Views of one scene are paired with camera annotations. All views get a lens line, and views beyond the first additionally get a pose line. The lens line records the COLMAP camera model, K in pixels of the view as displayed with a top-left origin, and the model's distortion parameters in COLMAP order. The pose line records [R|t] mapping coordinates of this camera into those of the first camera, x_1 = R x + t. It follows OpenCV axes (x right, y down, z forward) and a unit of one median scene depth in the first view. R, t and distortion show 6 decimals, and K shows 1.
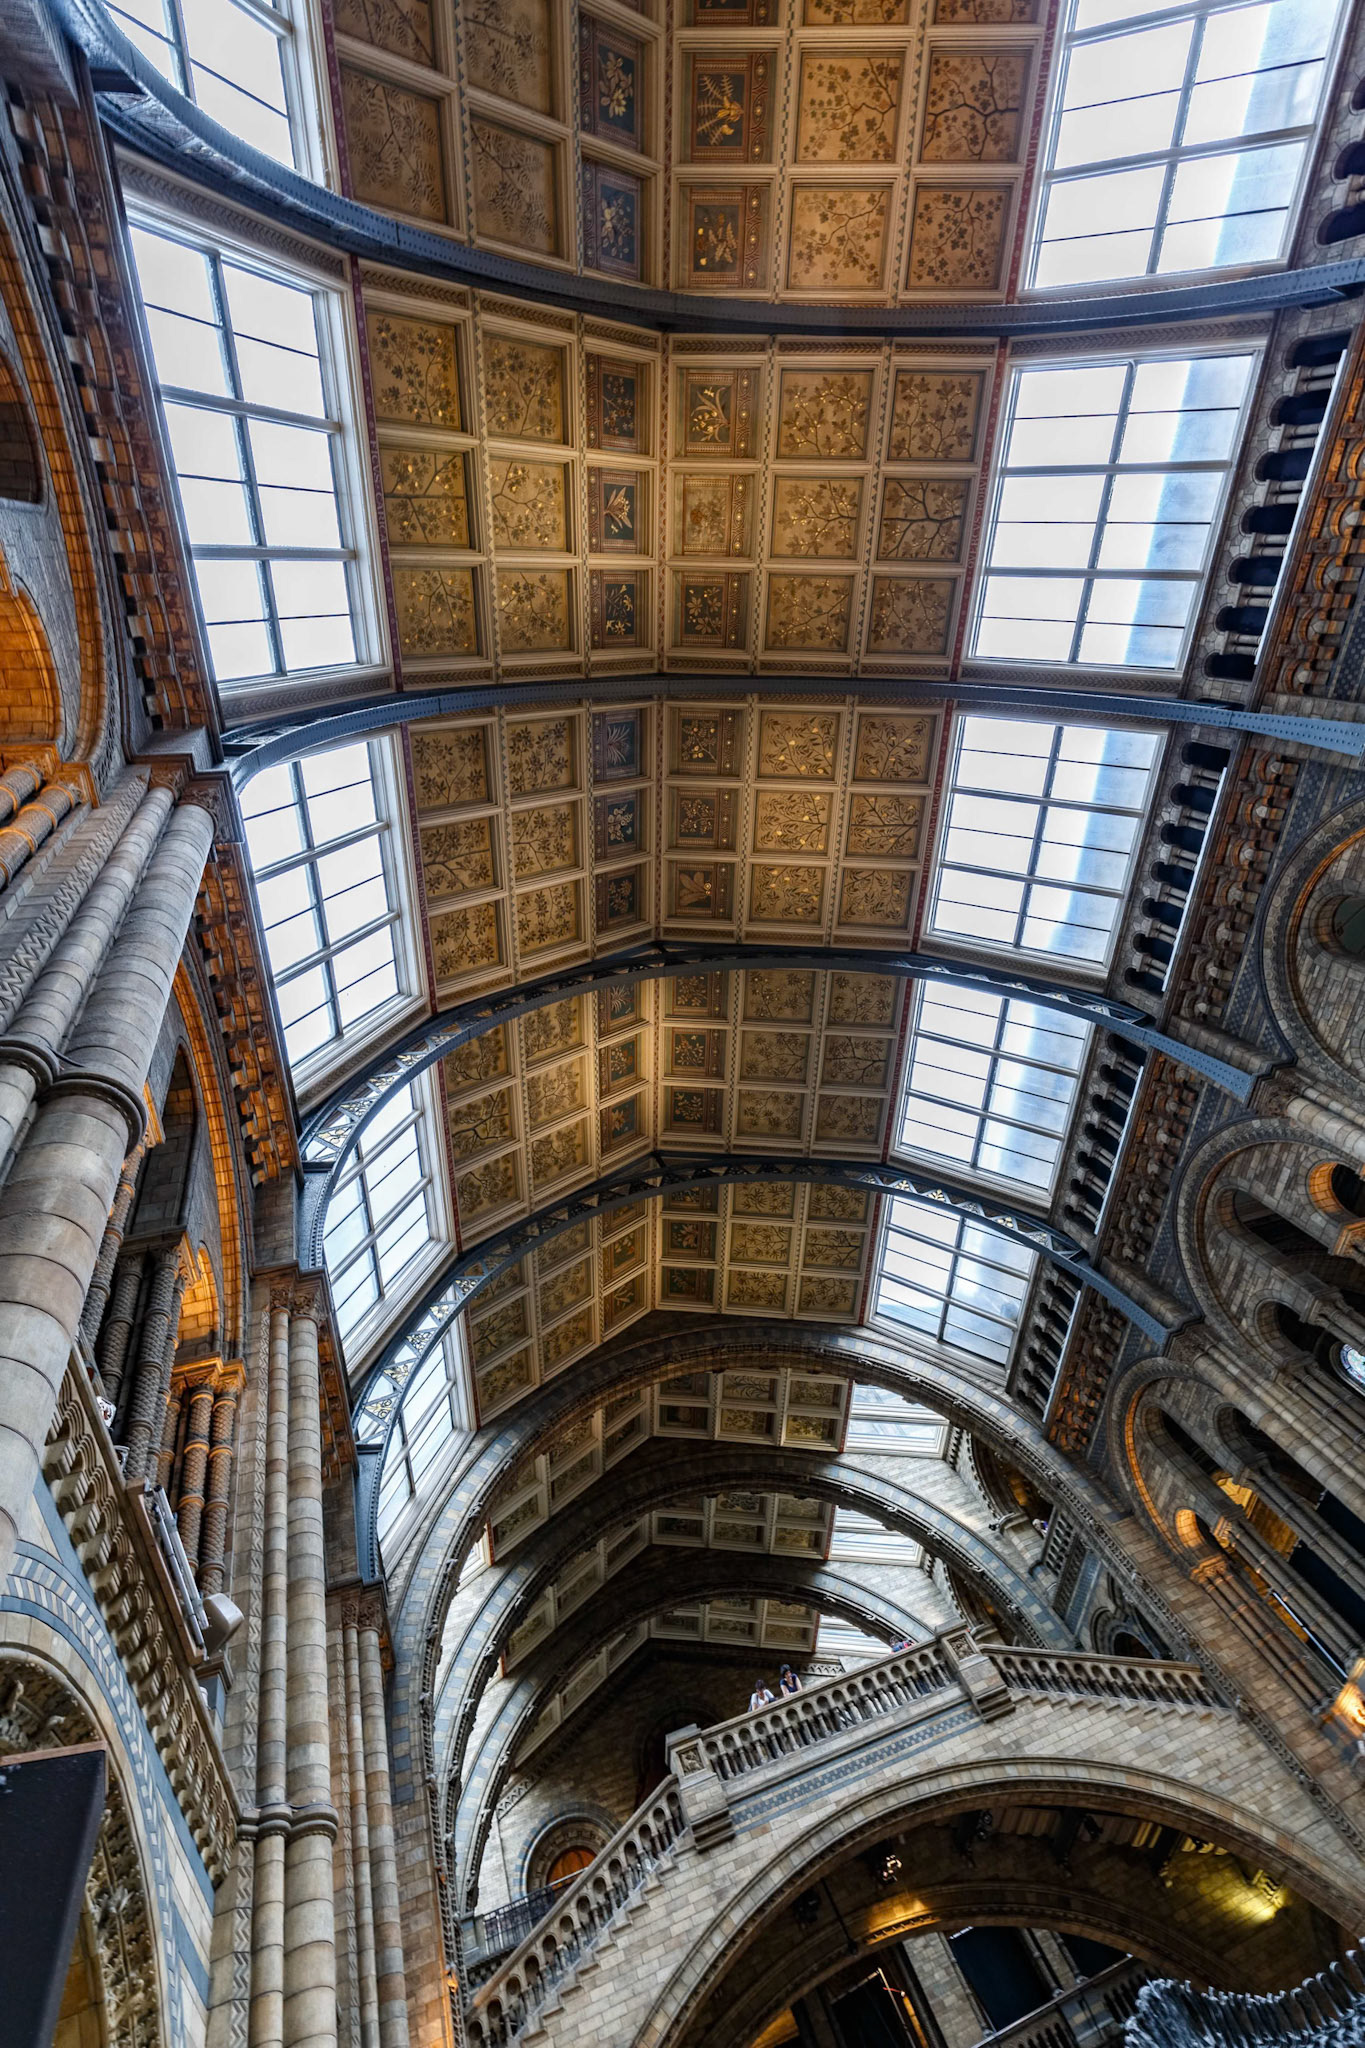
lens RADIAL K [[940.8, 0, 670.2], [0, 940.8, 1037.9], [0, 0, 1]] dist [0.007823, -0.000997]
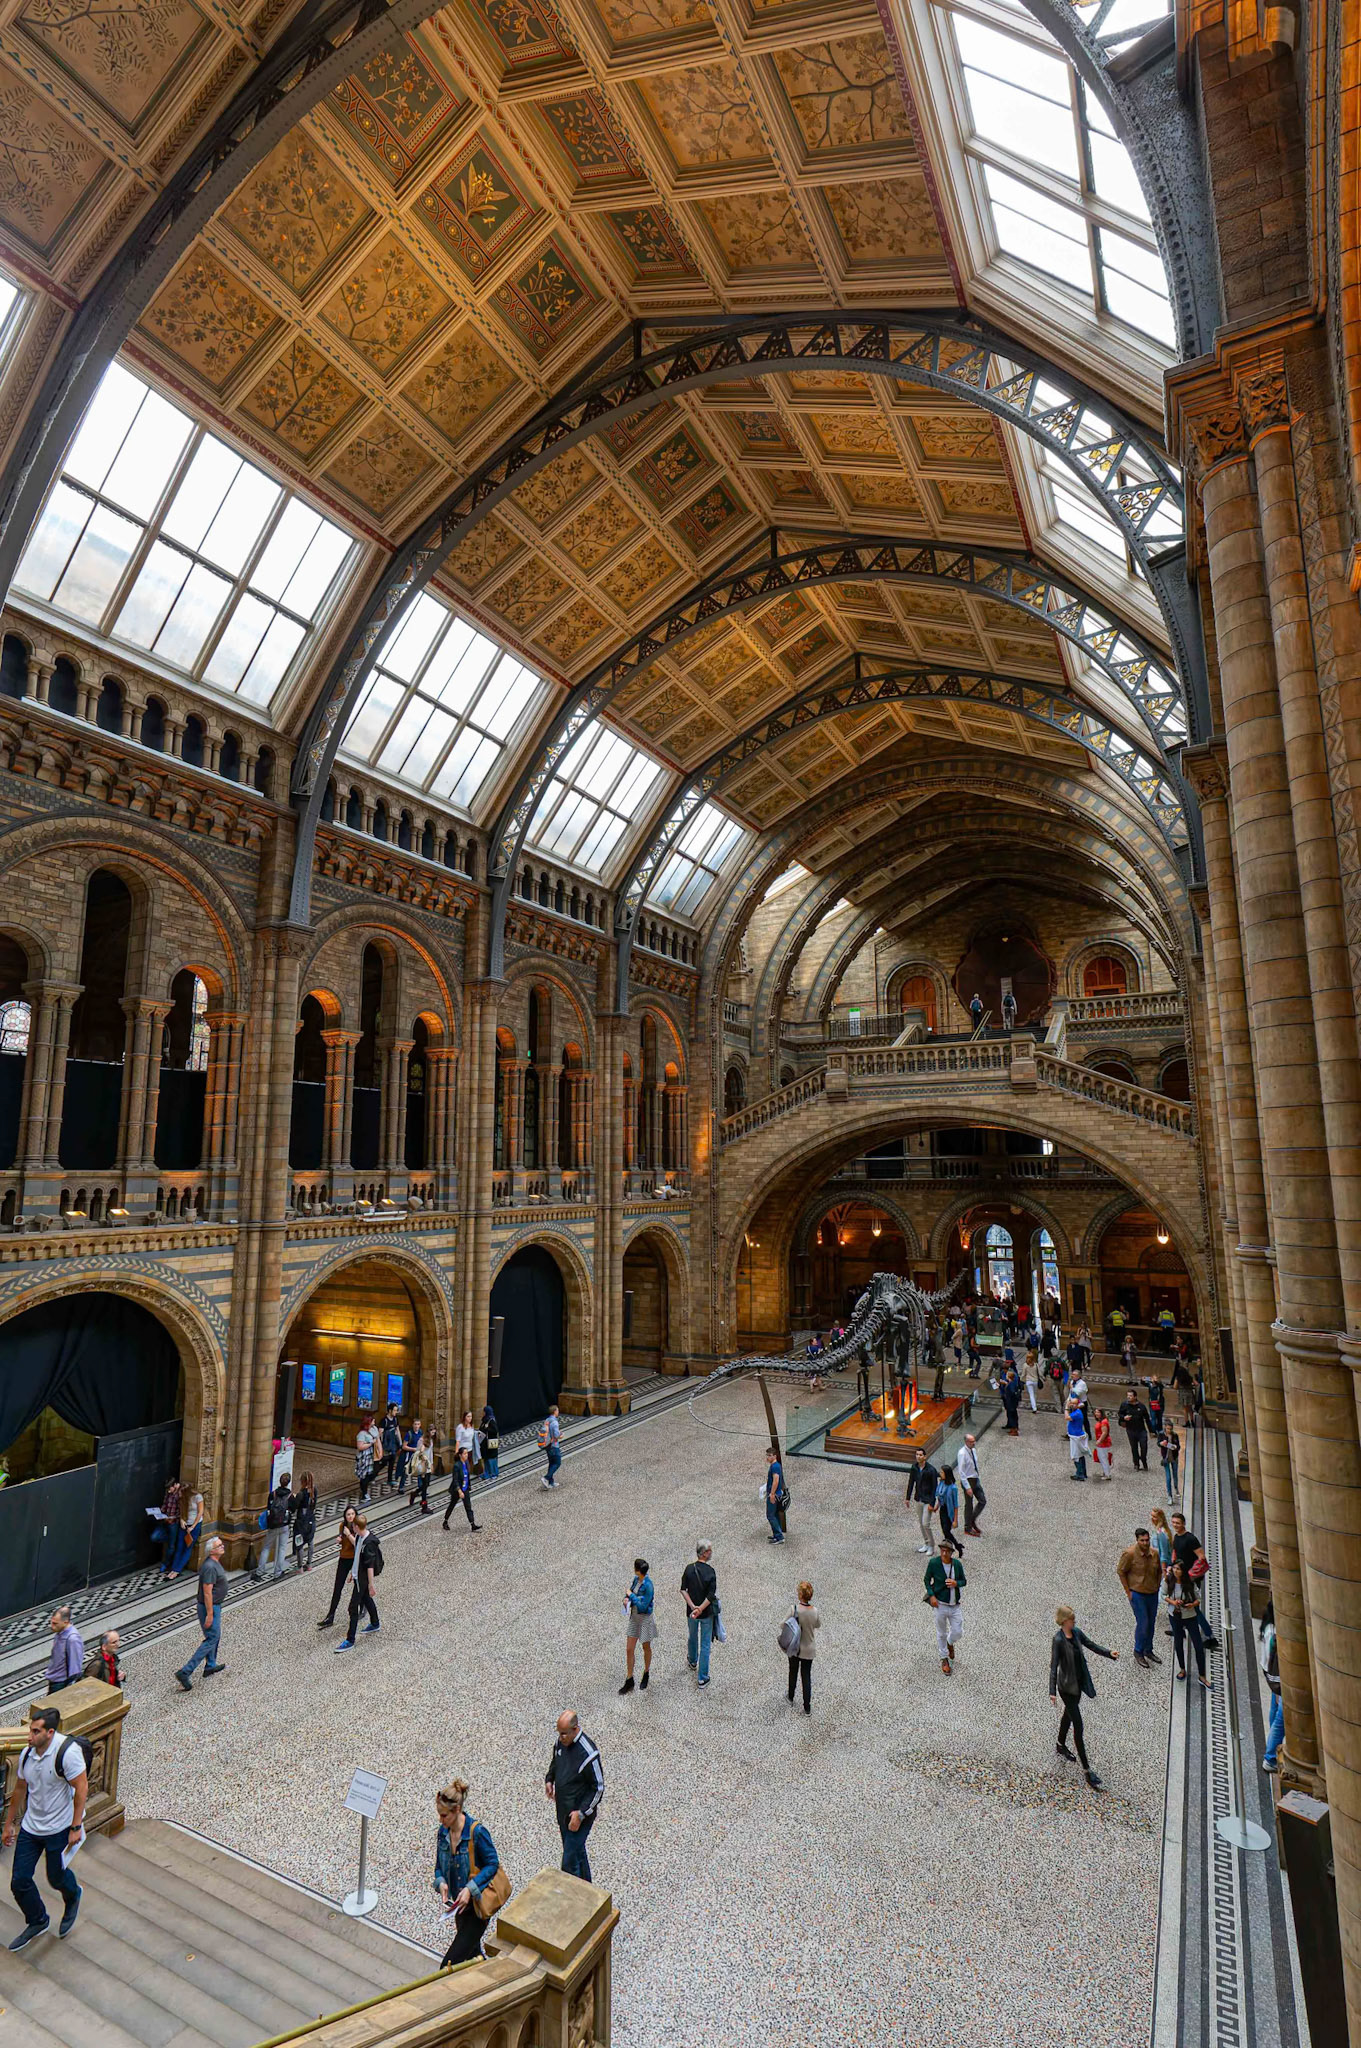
lens RADIAL K [[940.8, 0, 680.9], [0, 940.8, 1040.4], [0, 0, 1]] dist [0.007823, -0.000997]
pose [[0.813796, 0.271841, -0.513653, 0.644464], [0.311288, 0.542469, 0.780274, -0.703987], [0.490751, -0.794878, 0.356838, 0.227998]]
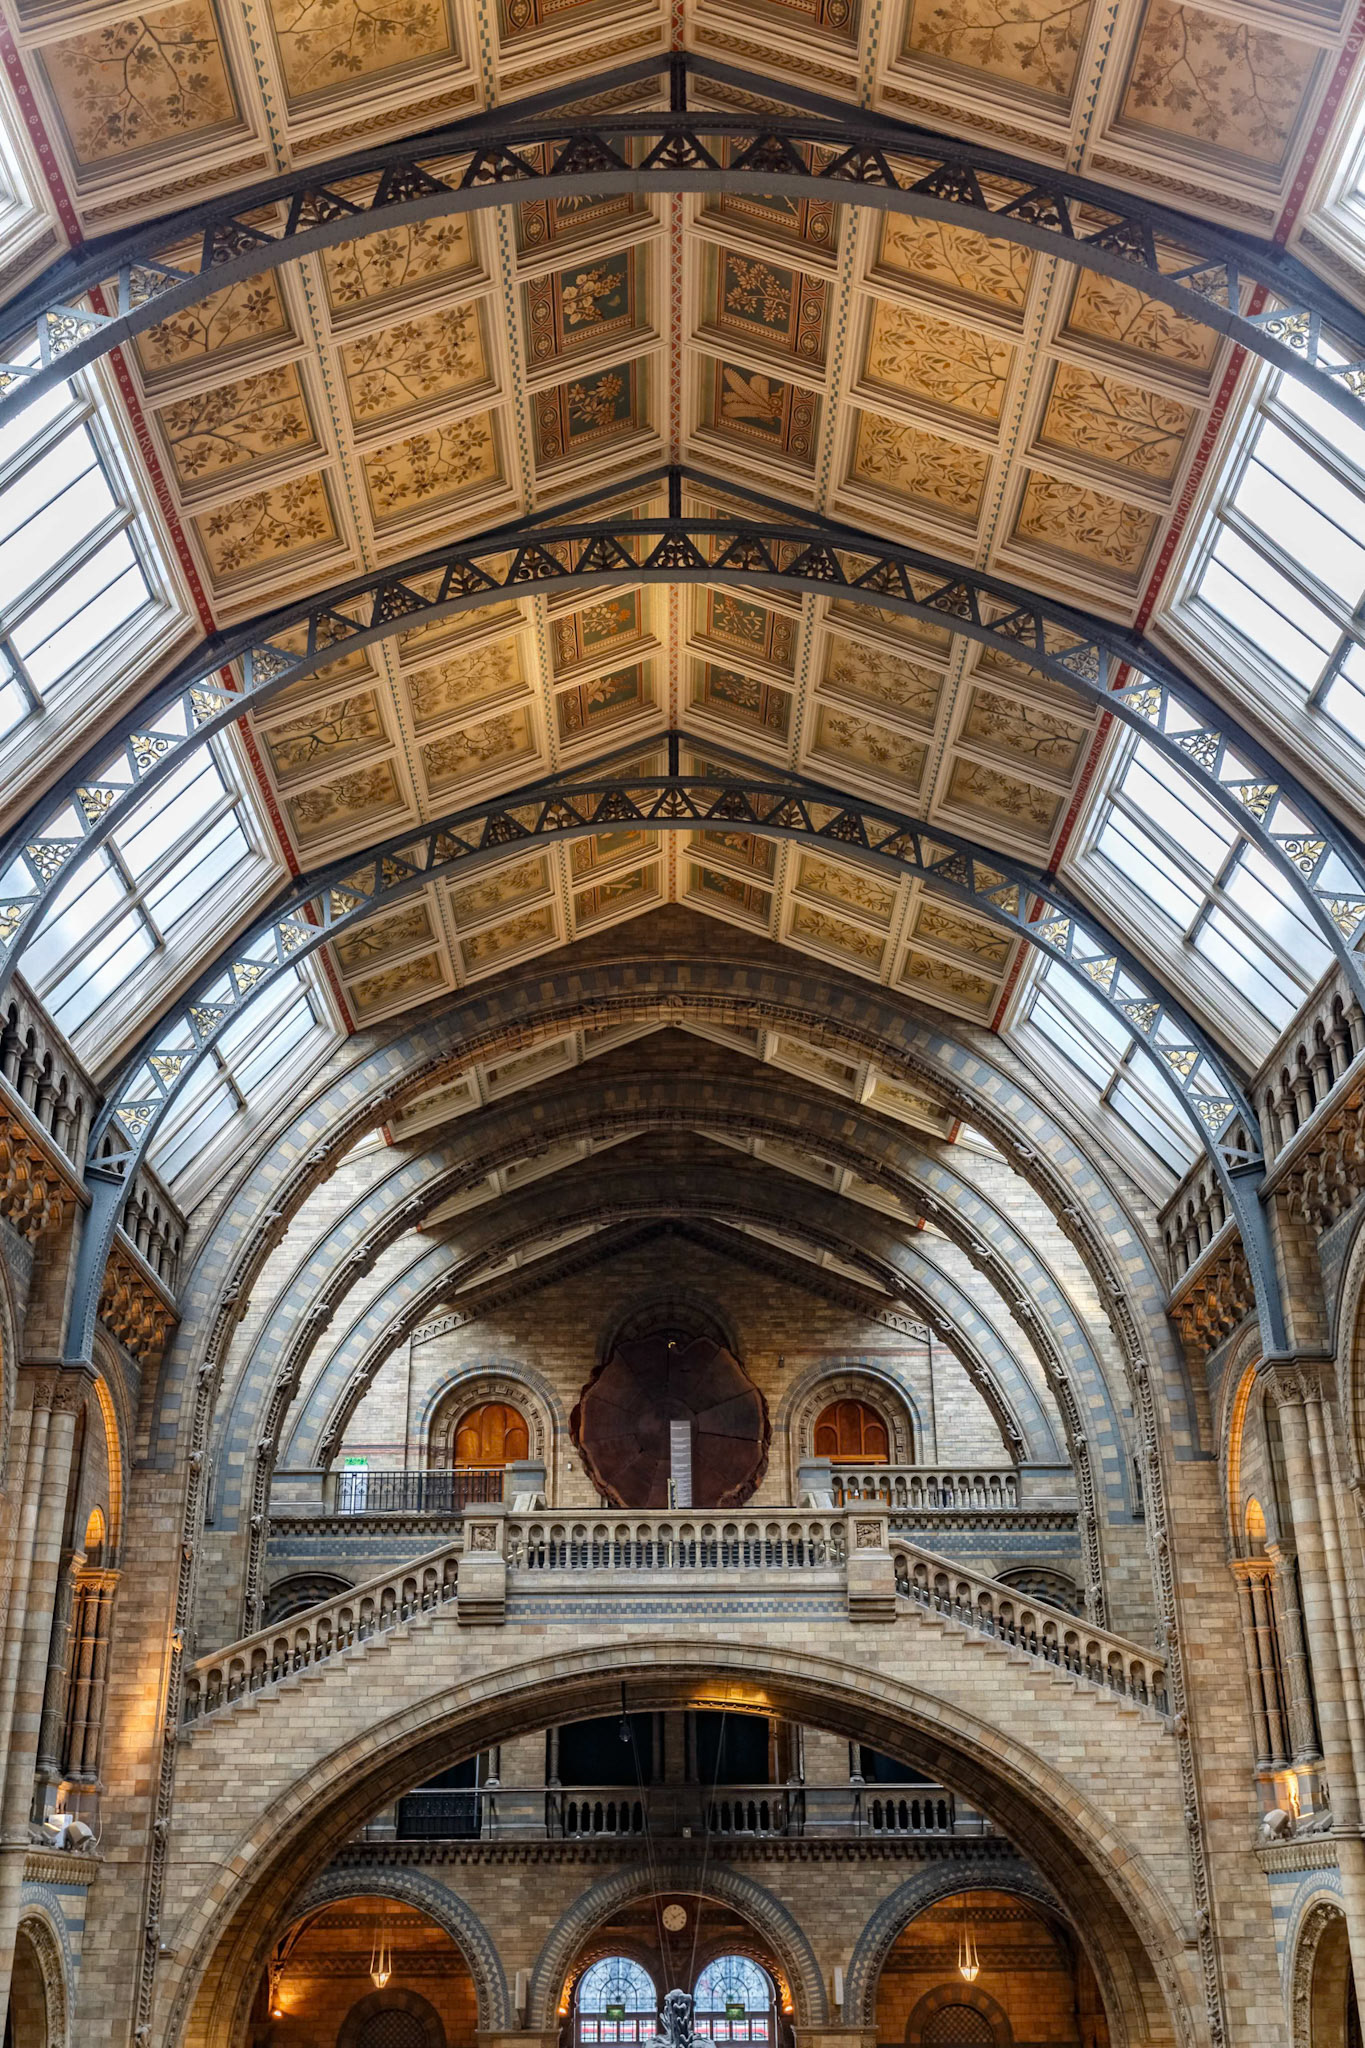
lens RADIAL K [[2030.7, 0, 651.9], [0, 2030.7, 1053.6], [0, 0, 1]] dist [0.011598, 0.000000]
pose [[0.940228, 0.301660, -0.158025, 0.293919], [-0.131730, 0.750085, 0.648089, -0.688217], [0.314035, -0.588535, 0.744989, -0.037523]]
